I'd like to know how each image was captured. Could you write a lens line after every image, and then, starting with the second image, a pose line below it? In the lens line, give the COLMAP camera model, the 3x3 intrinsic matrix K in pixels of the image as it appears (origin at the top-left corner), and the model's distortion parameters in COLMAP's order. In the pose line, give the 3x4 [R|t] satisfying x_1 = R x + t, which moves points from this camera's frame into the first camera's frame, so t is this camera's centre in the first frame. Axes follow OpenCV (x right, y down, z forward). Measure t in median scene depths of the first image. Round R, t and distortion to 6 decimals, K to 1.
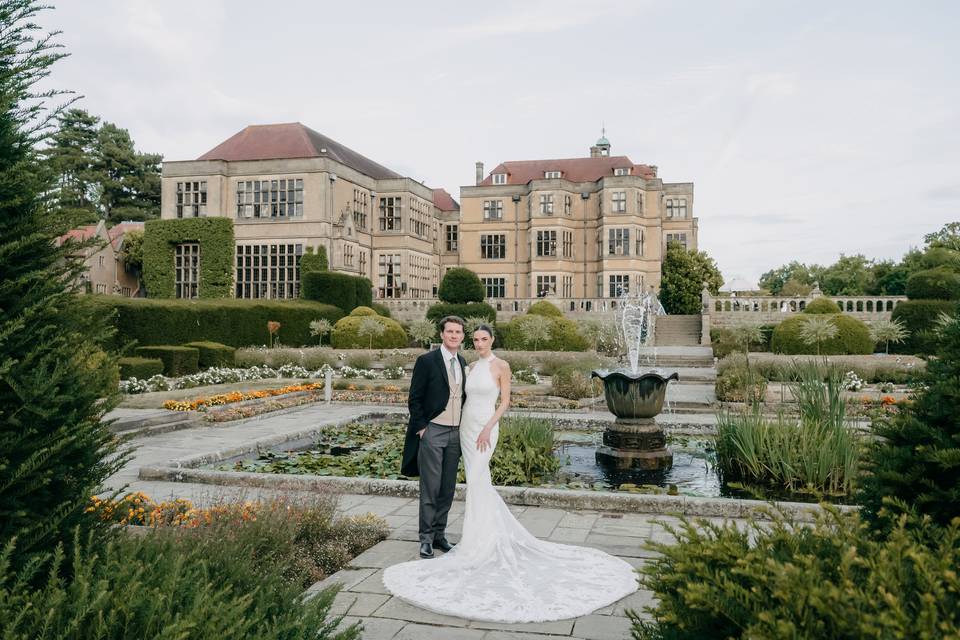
lens RADIAL K [[823.6, 0, 493.5], [0, 823.6, 329.9], [0, 0, 1]] dist [-0.000080, -0.020736]
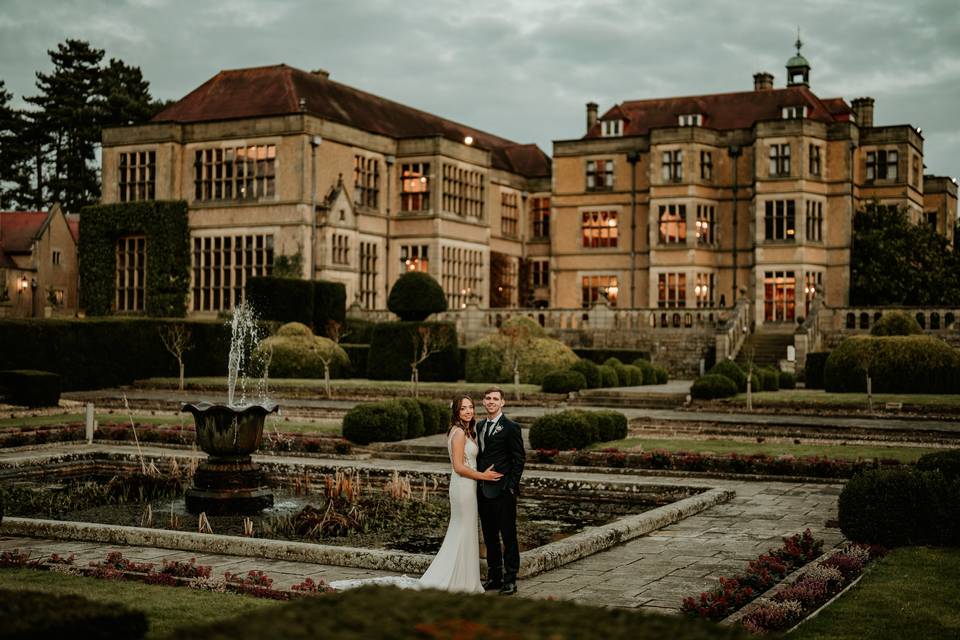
lens RADIAL K [[1327.3, 0, 483.9], [0, 1327.3, 320.6], [0, 0, 1]] dist [0.002240, 0.000000]
pose [[0.976335, 0.000743, -0.216261, 0.151396], [-0.006005, 0.999702, -0.023675, -0.001659], [0.216179, 0.024414, 0.976048, -0.072065]]
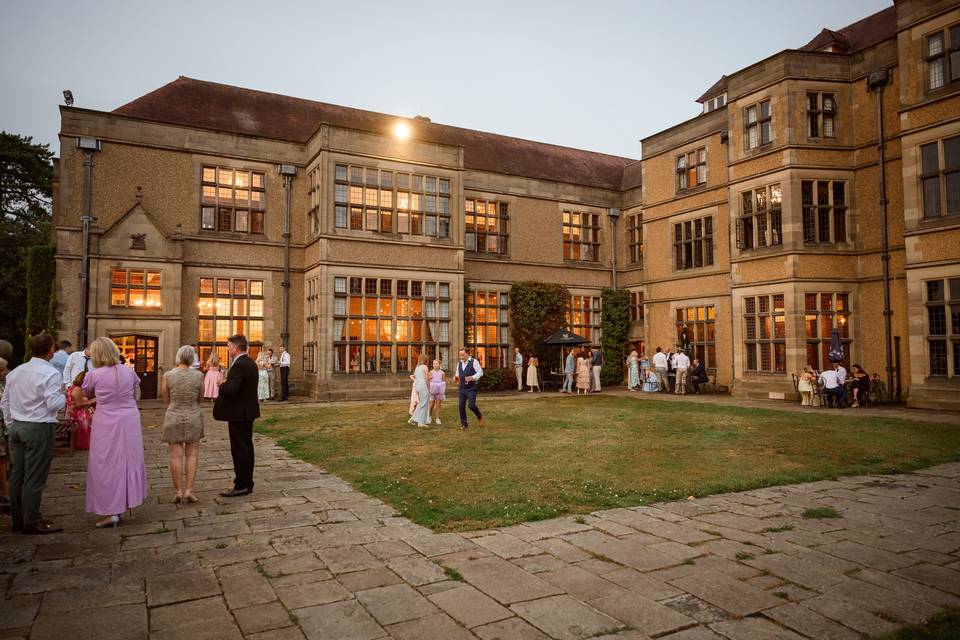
lens RADIAL K [[670.5, 0, 467.8], [0, 670.5, 314.1], [0, 0, 1]] dist [-0.000713, 0.009506]
pose [[0.679195, -0.052426, -0.732083, 0.213853], [0.004578, 0.997729, -0.067203, -0.035707], [0.733943, 0.042293, 0.677893, 0.682036]]
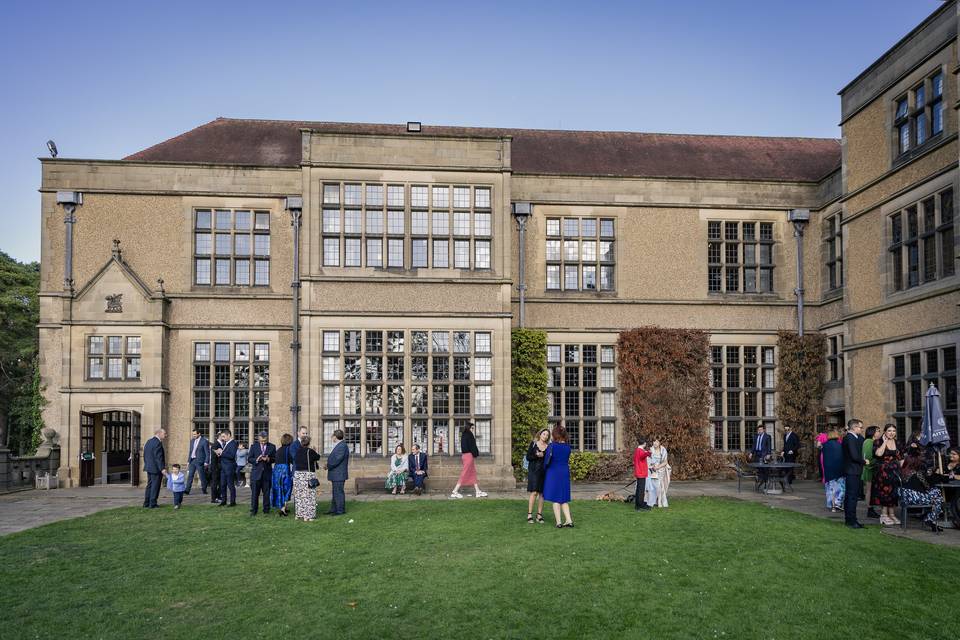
lens RADIAL K [[670.5, 0, 465.4], [0, 670.5, 411.5], [0, 0, 1]] dist [-0.000713, 0.009506]
pose [[0.319593, -0.038808, -0.946760, 0.180678], [0.002992, 0.999197, -0.039948, -0.036207], [0.947550, 0.009935, 0.319452, 0.836813]]
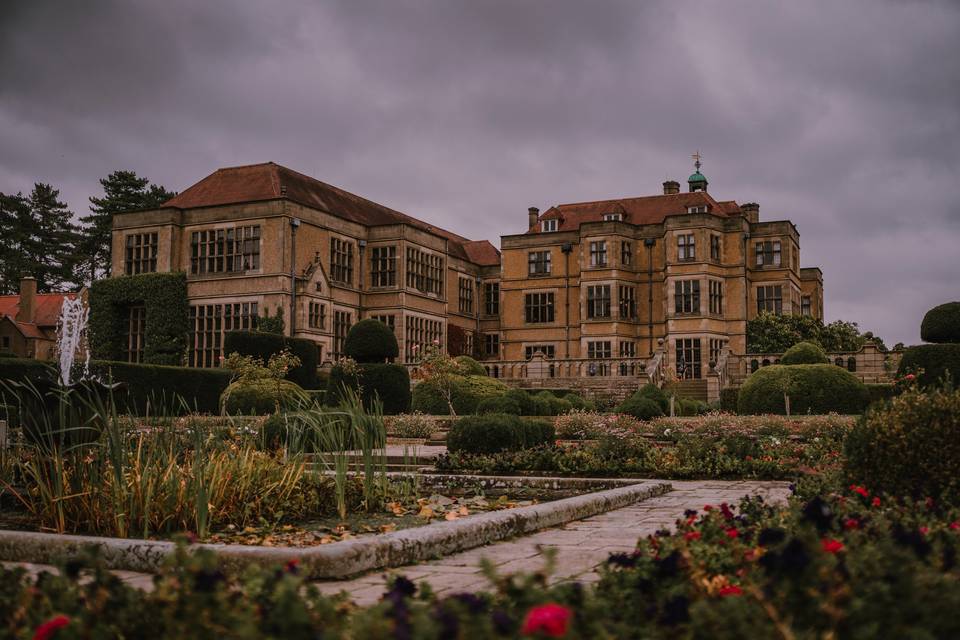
lens RADIAL K [[997.9, 0, 508.6], [0, 997.9, 333.6], [0, 0, 1]] dist [0.009337, 0.000000]
pose [[0.985684, -0.017158, -0.167730, 0.143877], [0.001148, 0.995469, -0.095083, 0.018656], [0.168602, 0.093529, 0.981237, 0.035946]]
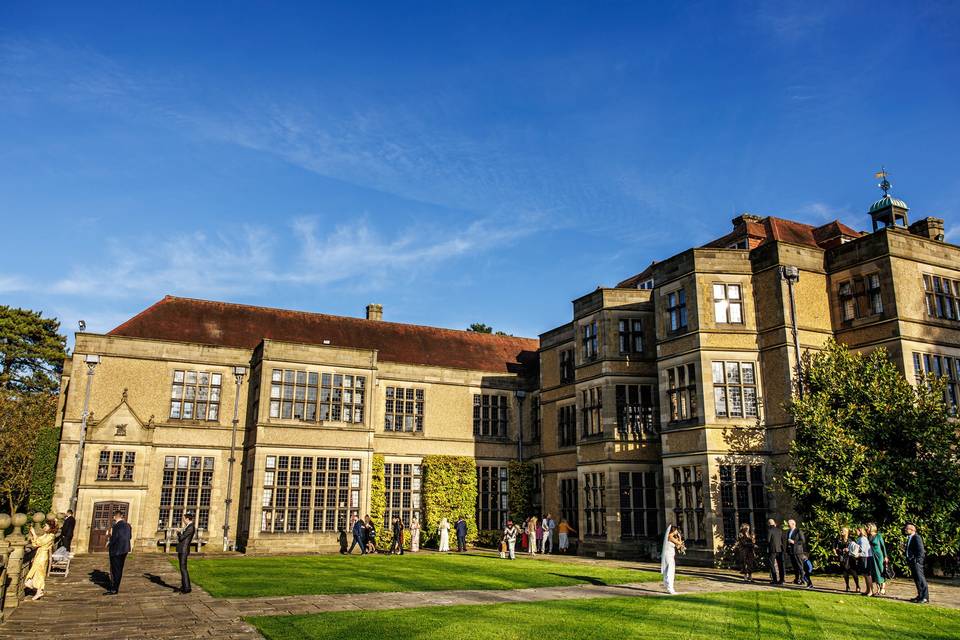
lens RADIAL K [[758.1, 0, 463.7], [0, 758.1, 307.7], [0, 0, 1]] dist [0.005426, -0.000110]
pose [[0.645184, -0.202710, -0.736646, 0.398487], [-0.003491, 0.963369, -0.268157, -0.038132], [0.764019, 0.175582, 0.620842, 0.631845]]
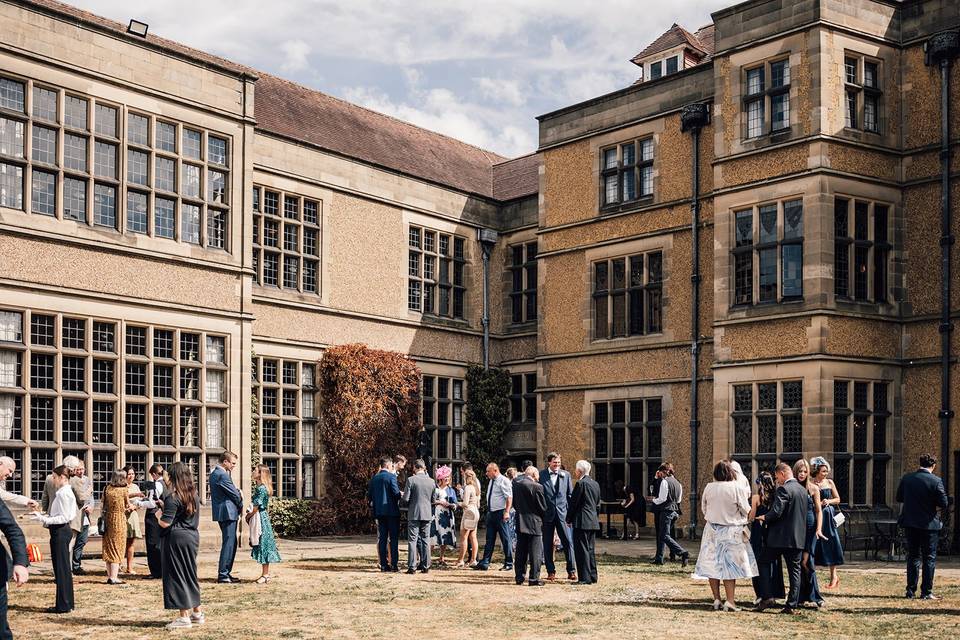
lens RADIAL K [[1033.3, 0, 483.2], [0, 1033.3, 485.2], [0, 0, 1]] dist [-0.027783, 0.000000]
pose [[0.875193, 0.000189, -0.483774, 0.144392], [-0.002225, 0.999991, -0.003635, -0.033738], [0.483769, 0.004258, 0.875185, 0.700175]]
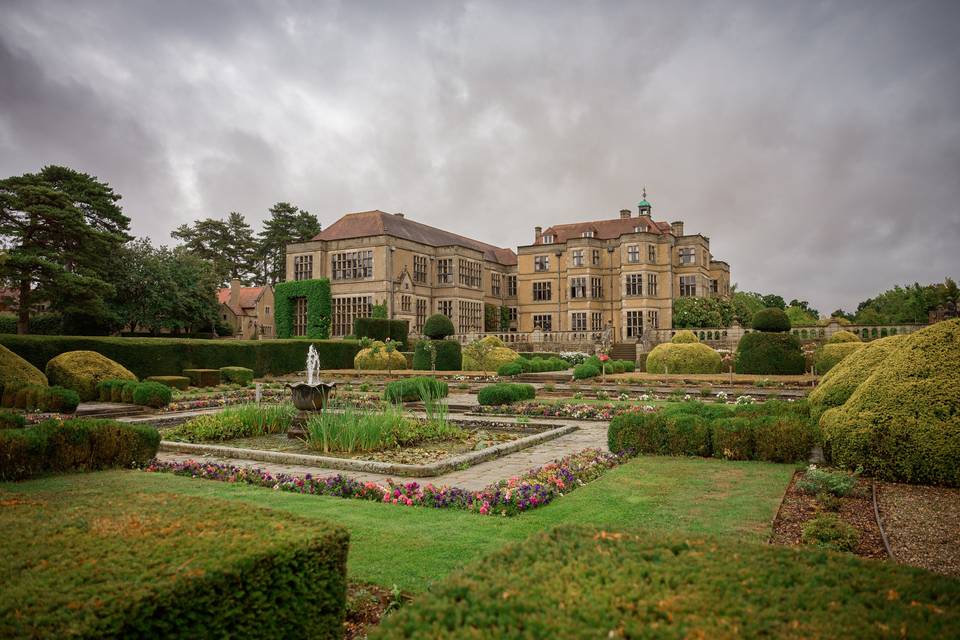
lens RADIAL K [[670.5, 0, 467.7], [0, 670.5, 319.7], [0, 0, 1]] dist [-0.000713, 0.009506]
pose [[0.965815, -0.021017, -0.258379, 0.170859], [0.007352, 0.998528, -0.053741, -0.000686], [0.259128, 0.050004, 0.964548, -0.053137]]
